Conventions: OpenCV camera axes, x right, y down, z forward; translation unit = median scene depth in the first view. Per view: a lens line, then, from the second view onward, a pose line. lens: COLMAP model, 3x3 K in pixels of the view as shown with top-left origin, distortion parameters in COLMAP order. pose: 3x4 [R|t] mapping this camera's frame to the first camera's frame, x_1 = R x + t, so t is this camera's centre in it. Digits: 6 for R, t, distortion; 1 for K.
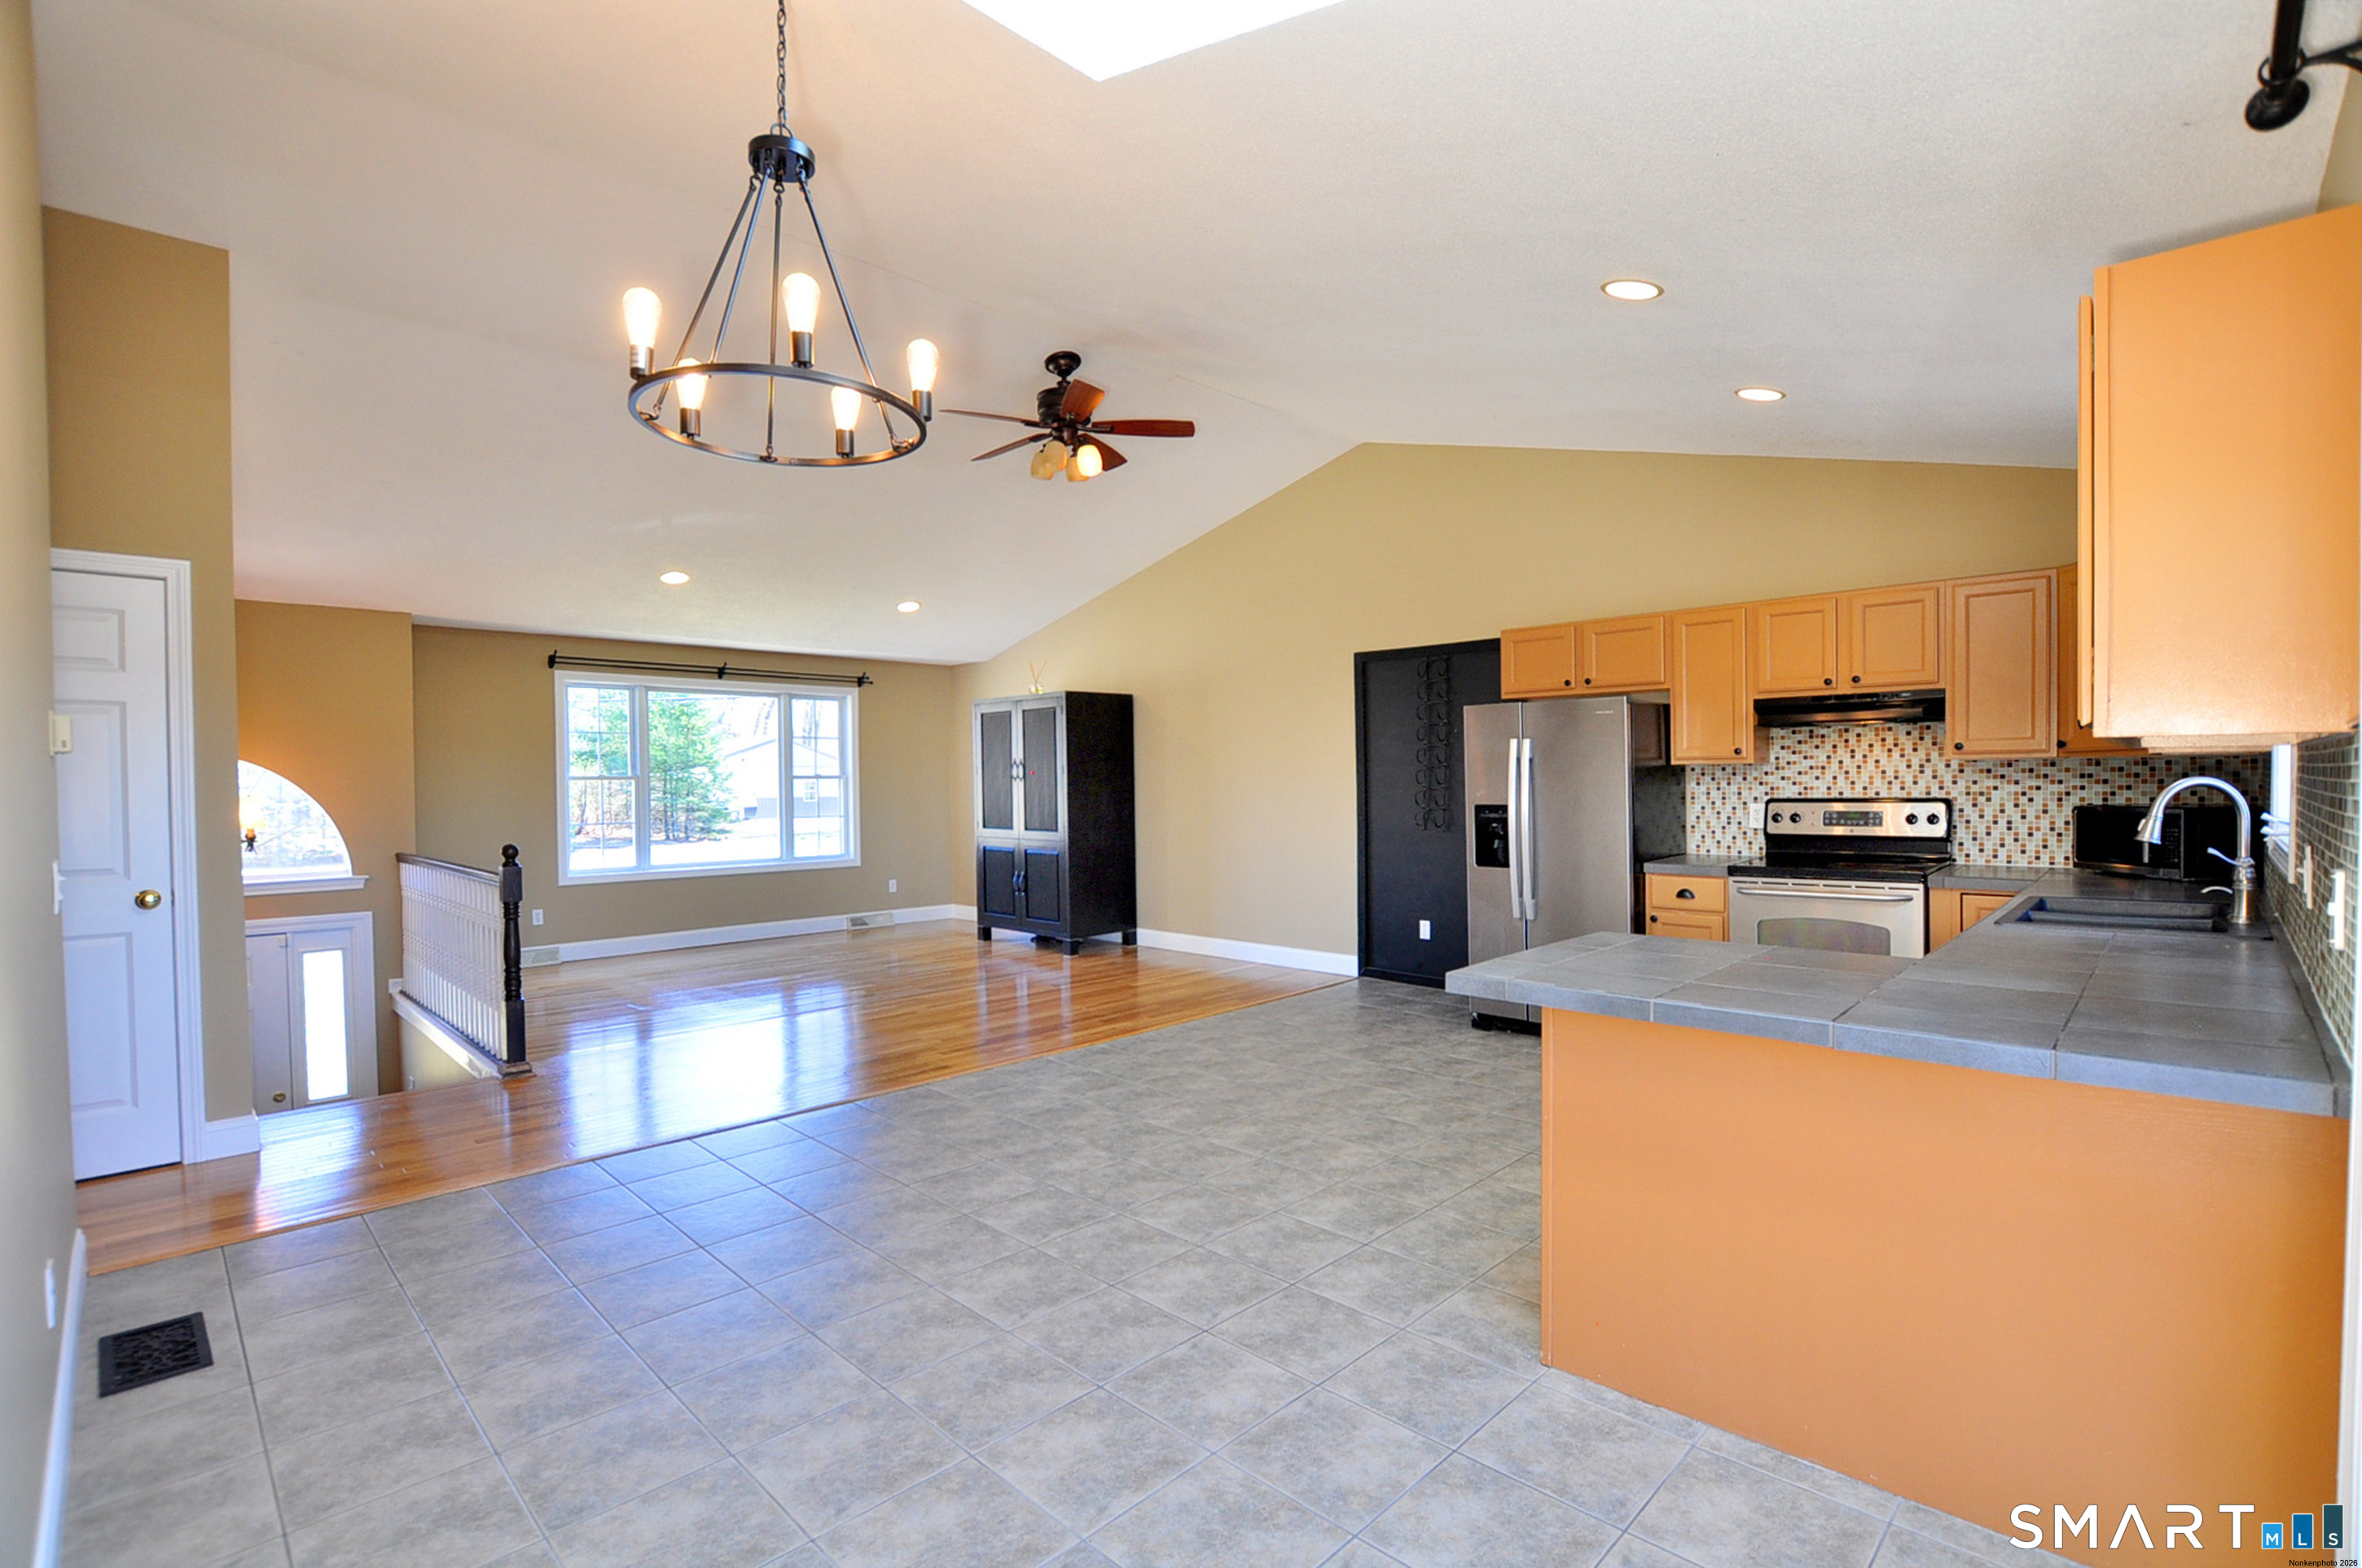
lens RADIAL K [[1039.3, 0, 1132.6], [0, 1039.3, 795.7], [0, 0, 1]] dist [-0.031577, 0.000800]
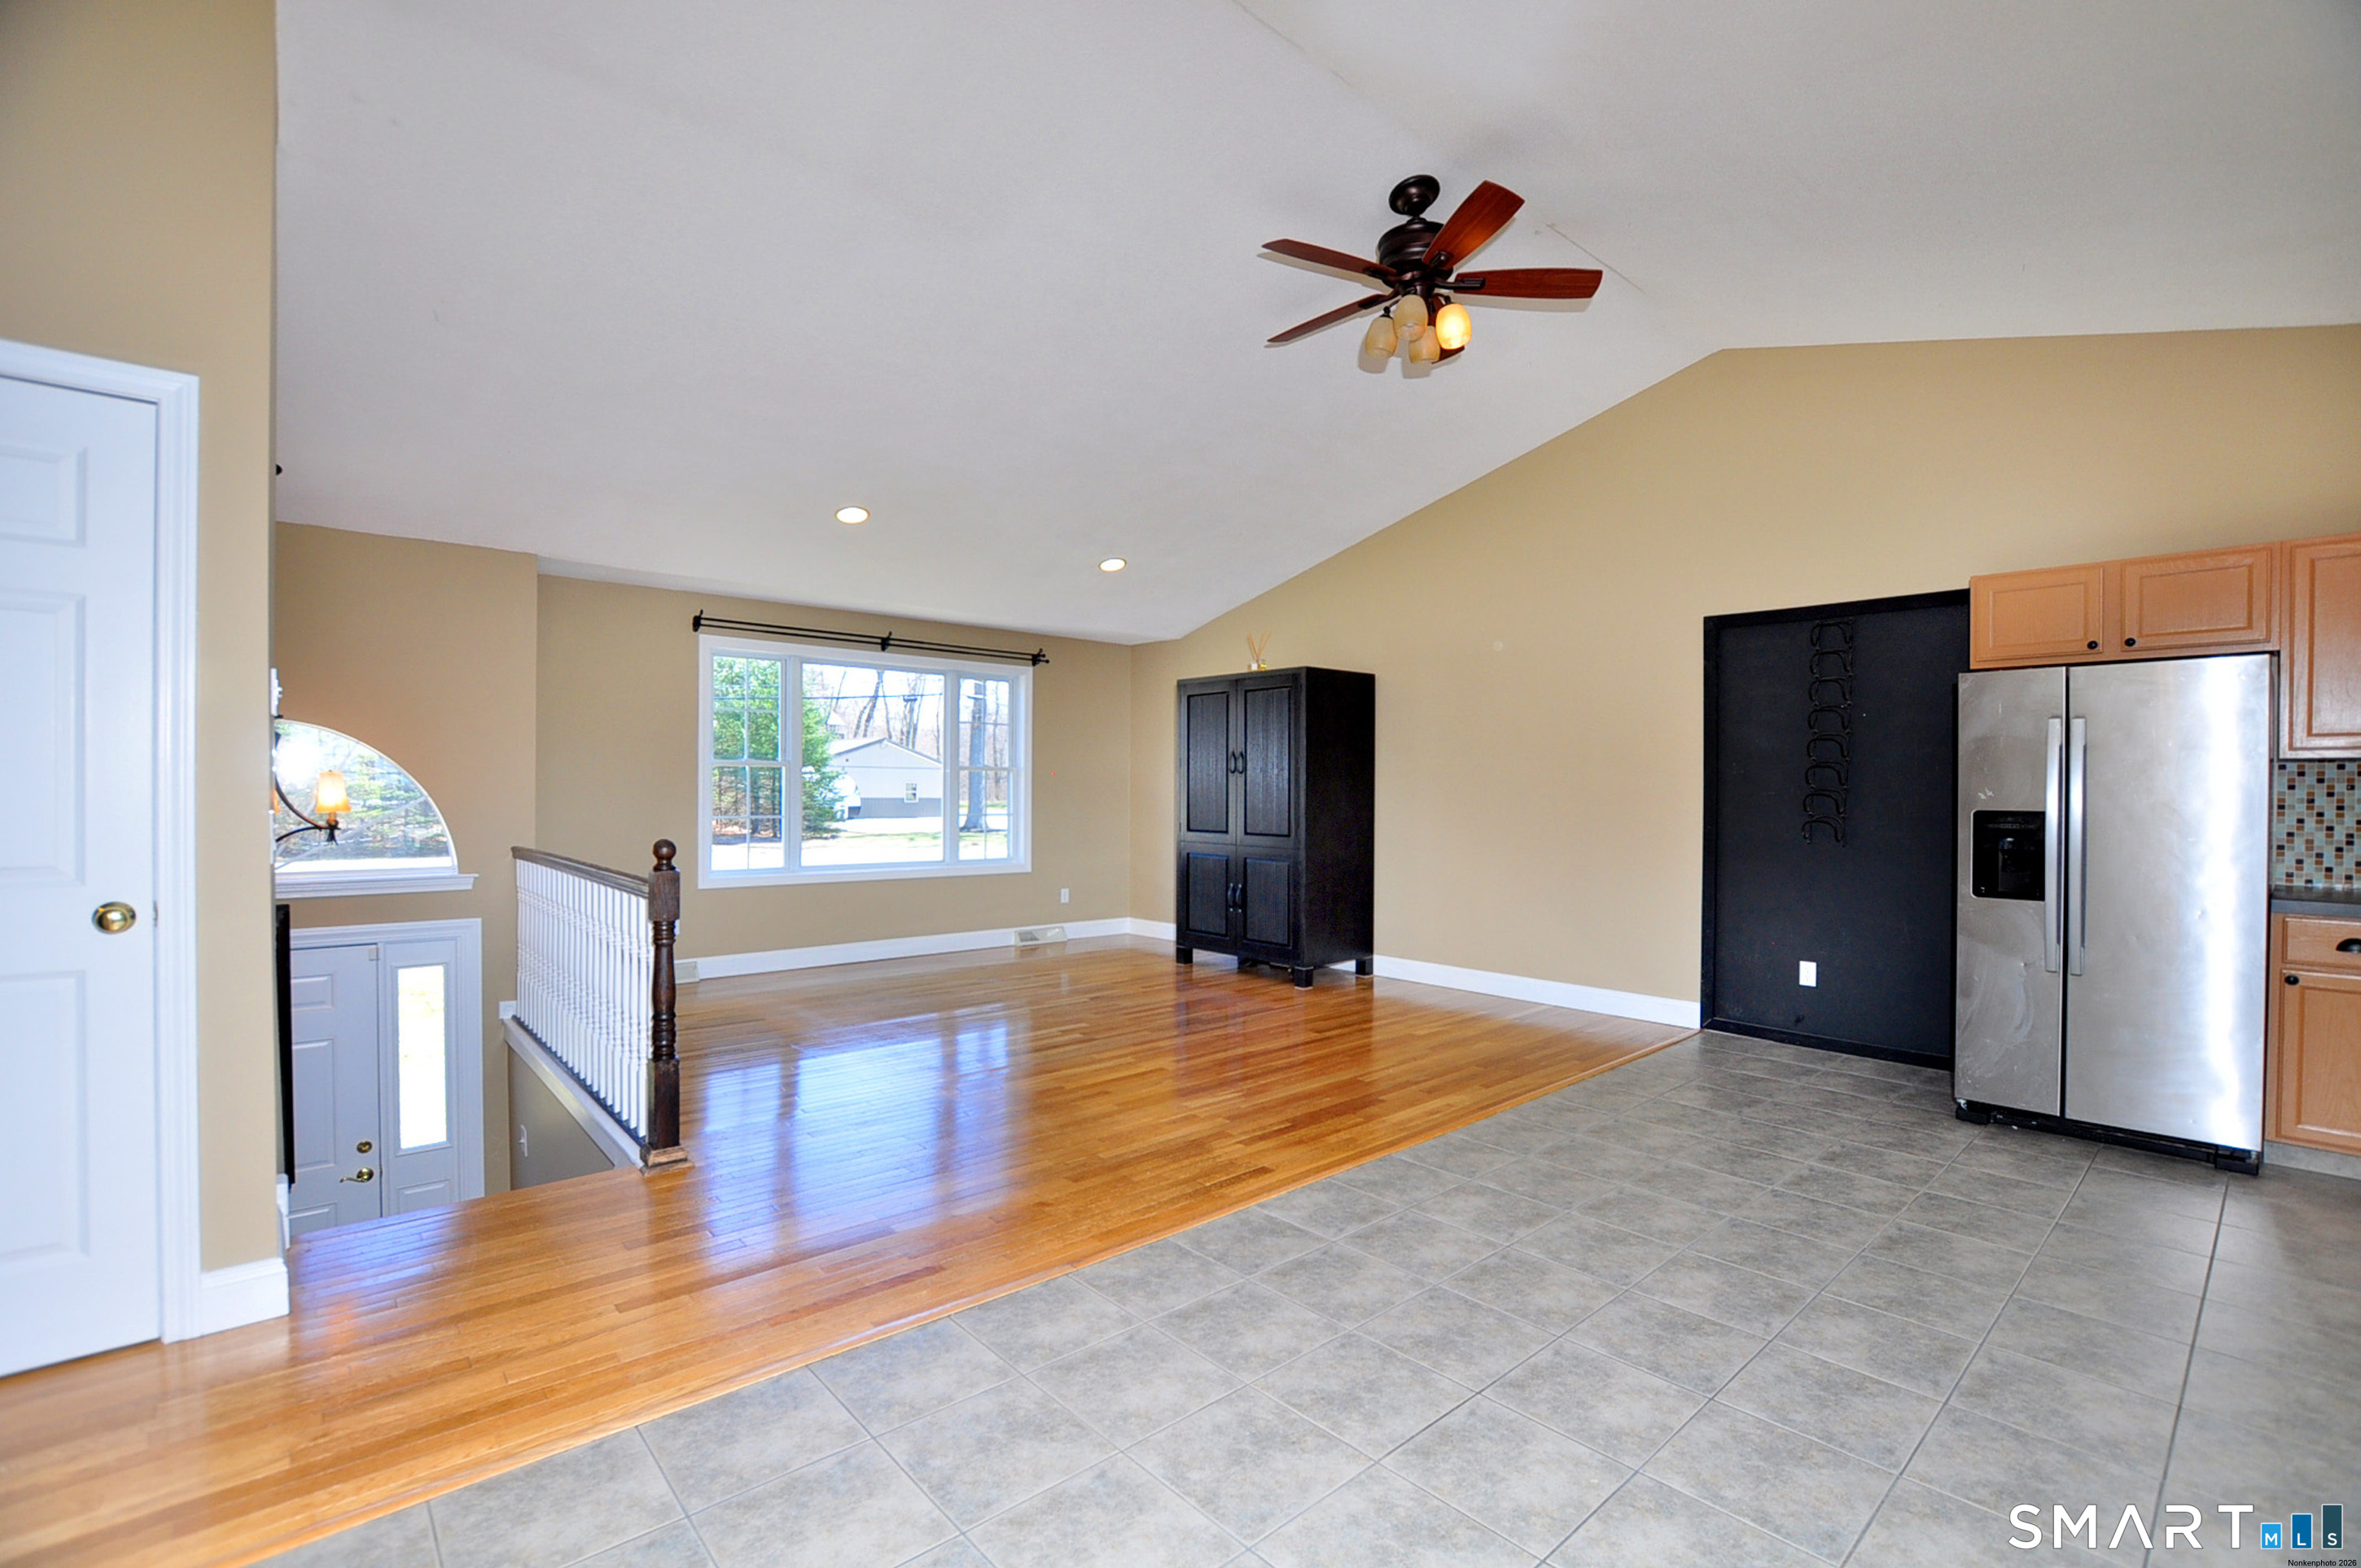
lens RADIAL K [[1038.8, 0, 1172.2], [0, 1038.8, 792.9], [0, 0, 1]] dist [-0.031577, 0.000800]
pose [[0.998282, 0.017905, -0.055788, -0.148489], [-0.018412, 0.999794, -0.008583, 0.010113], [0.055623, 0.009595, 0.998406, 0.211369]]
